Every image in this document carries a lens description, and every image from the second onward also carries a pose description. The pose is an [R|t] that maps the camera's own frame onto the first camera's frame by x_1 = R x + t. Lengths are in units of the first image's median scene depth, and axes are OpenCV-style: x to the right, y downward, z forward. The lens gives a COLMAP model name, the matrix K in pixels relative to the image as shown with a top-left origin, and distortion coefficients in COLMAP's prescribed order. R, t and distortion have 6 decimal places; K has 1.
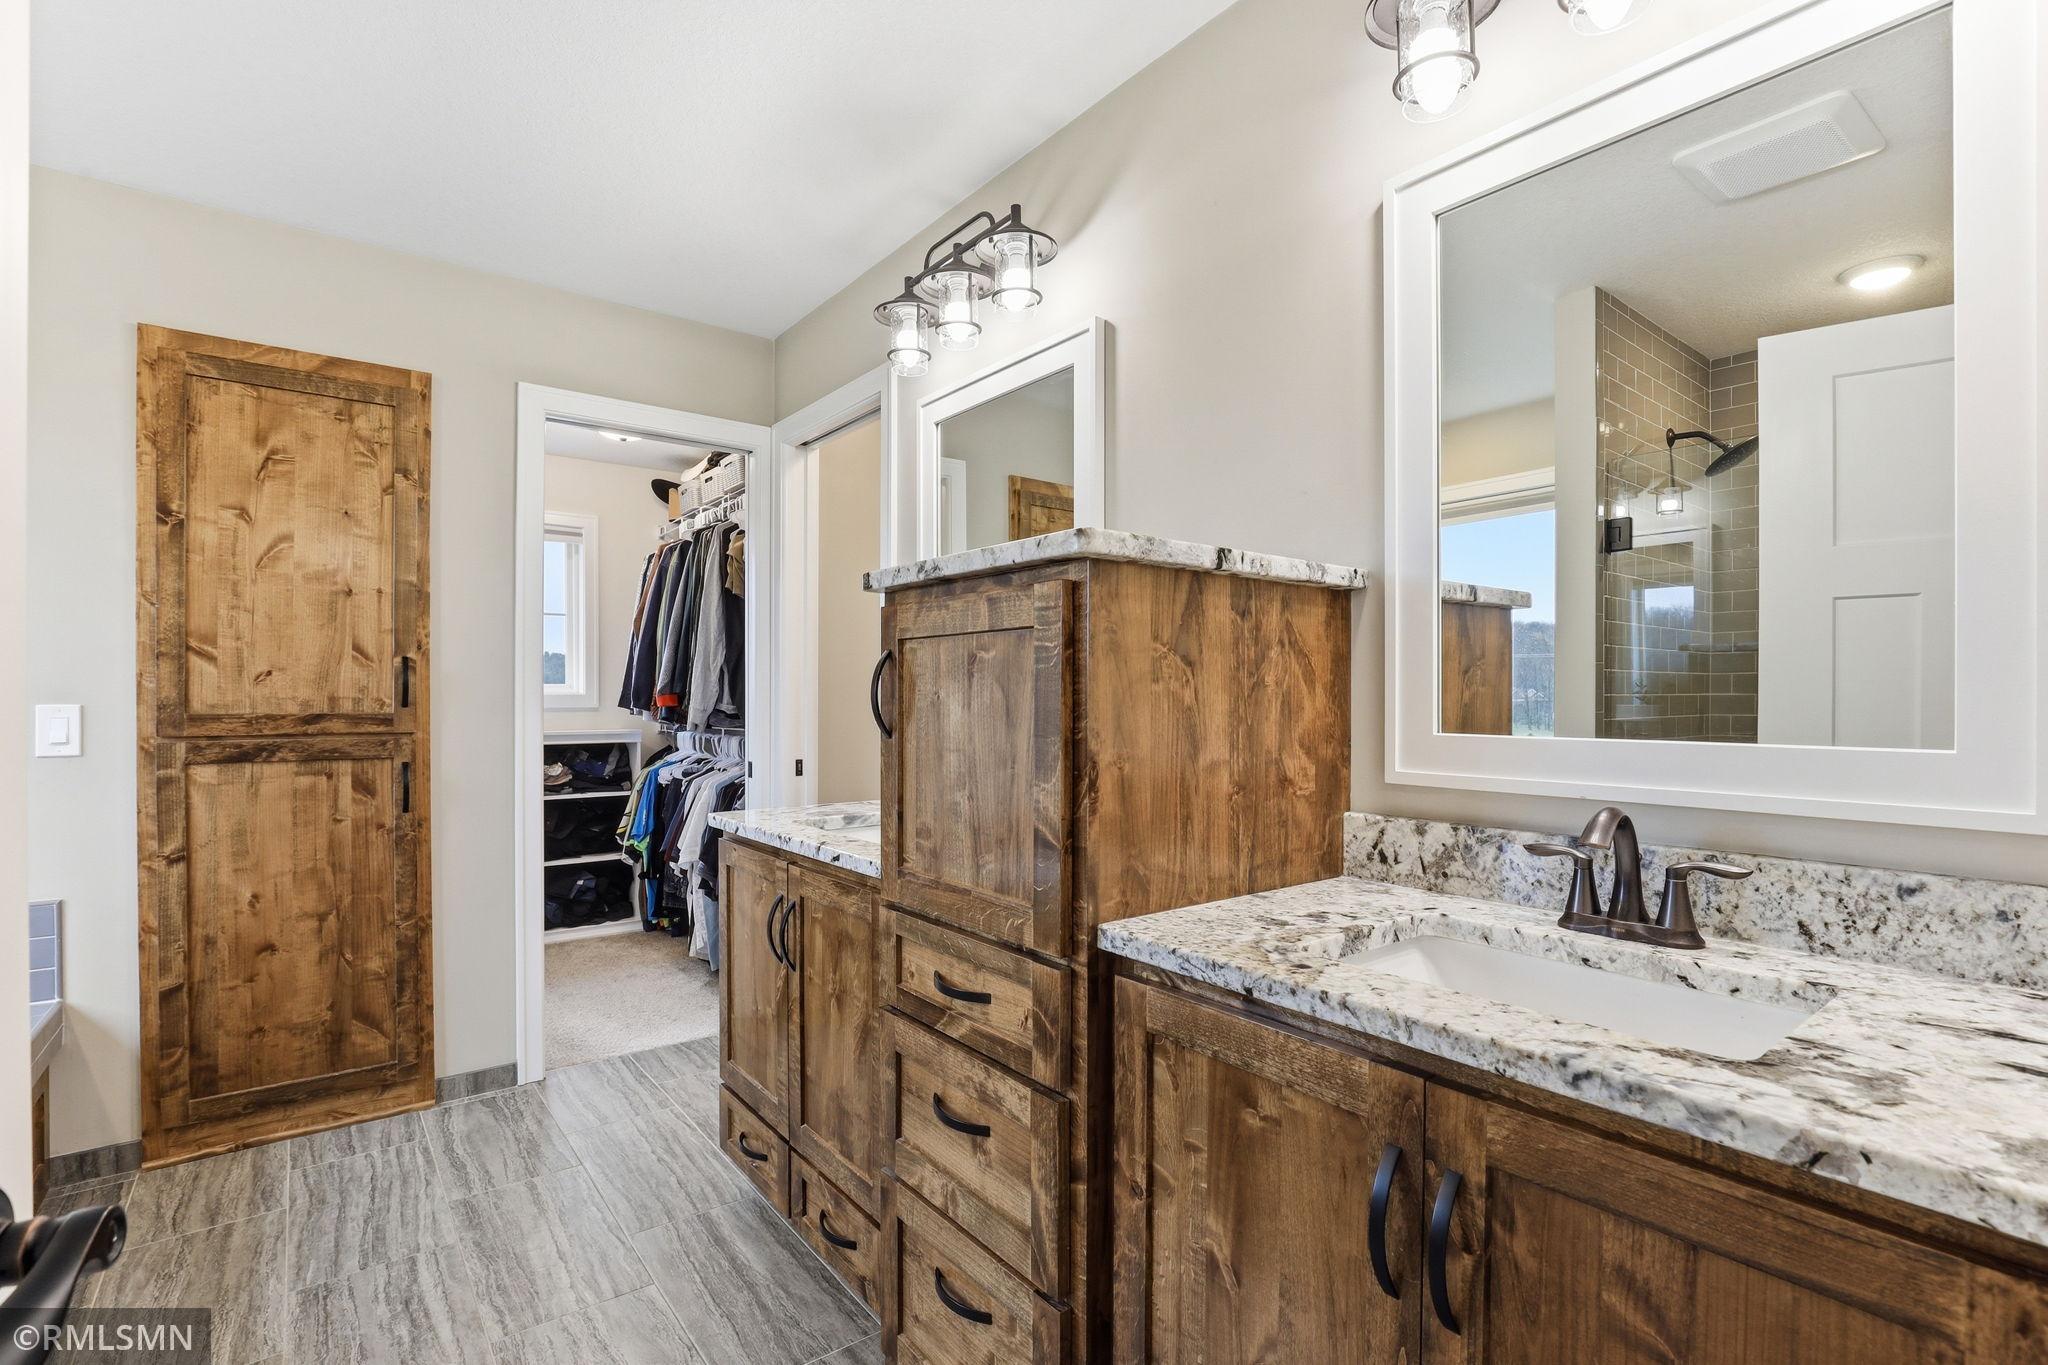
lens RADIAL K [[996.5, 0, 1019.3], [0, 996.5, 701.5], [0, 0, 1]] dist [-0.001009, -0.000131]
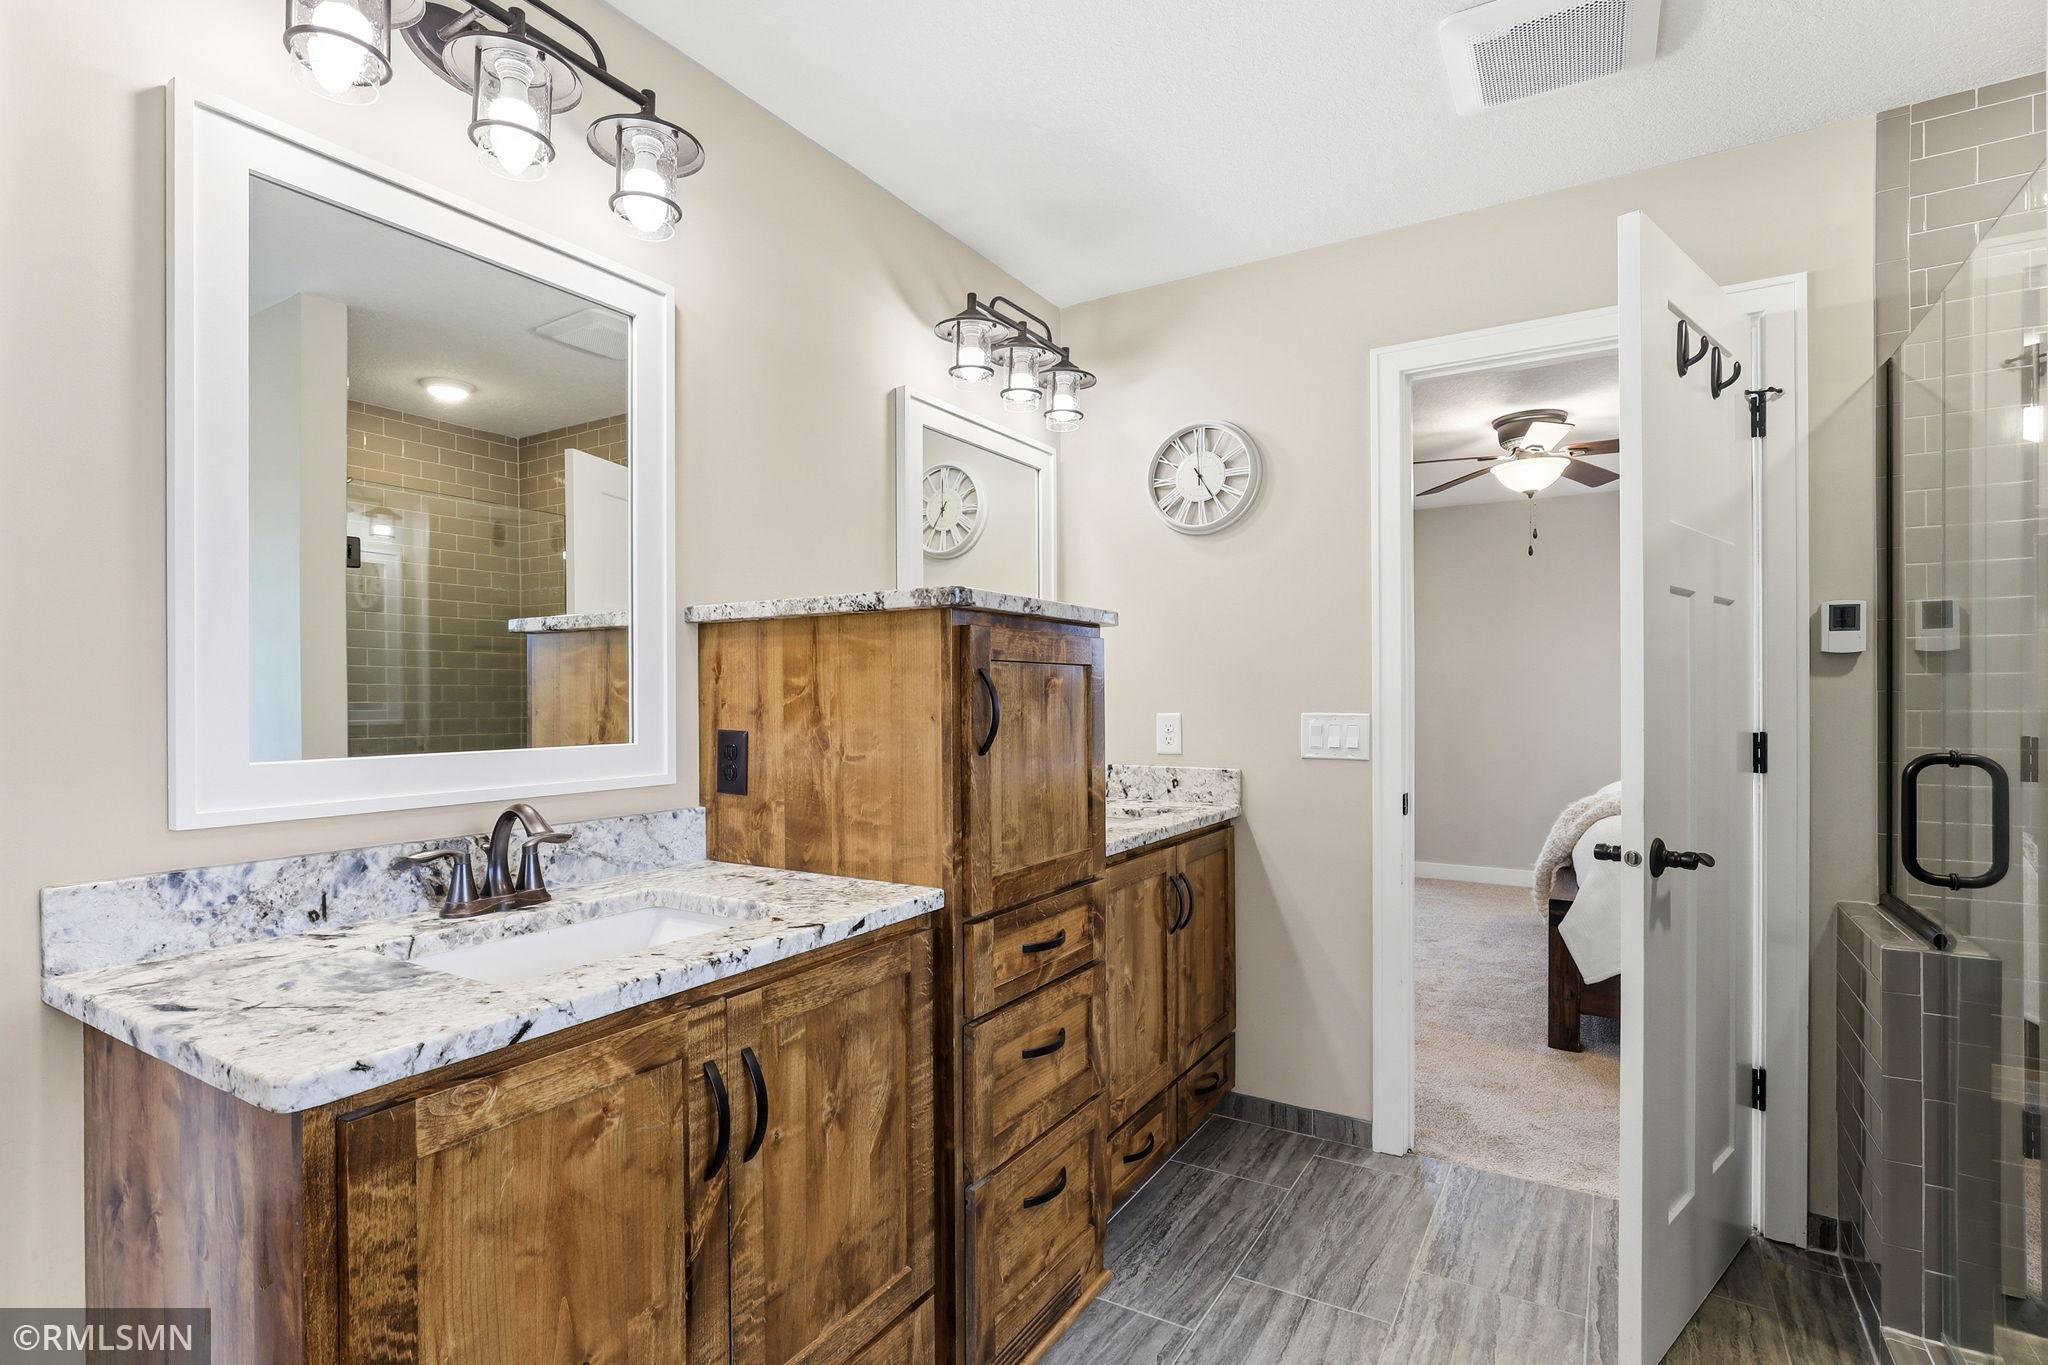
lens RADIAL K [[965.2, 0, 1024.0], [0, 965.2, 682.5], [0, 0, 1]] dist [-0.004402, -0.000424]
pose [[-0.363758, 0.008594, 0.931454, -1.147492], [0.008145, 0.999949, -0.006045, -0.033842], [-0.931458, 0.005388, -0.363809, 1.411471]]
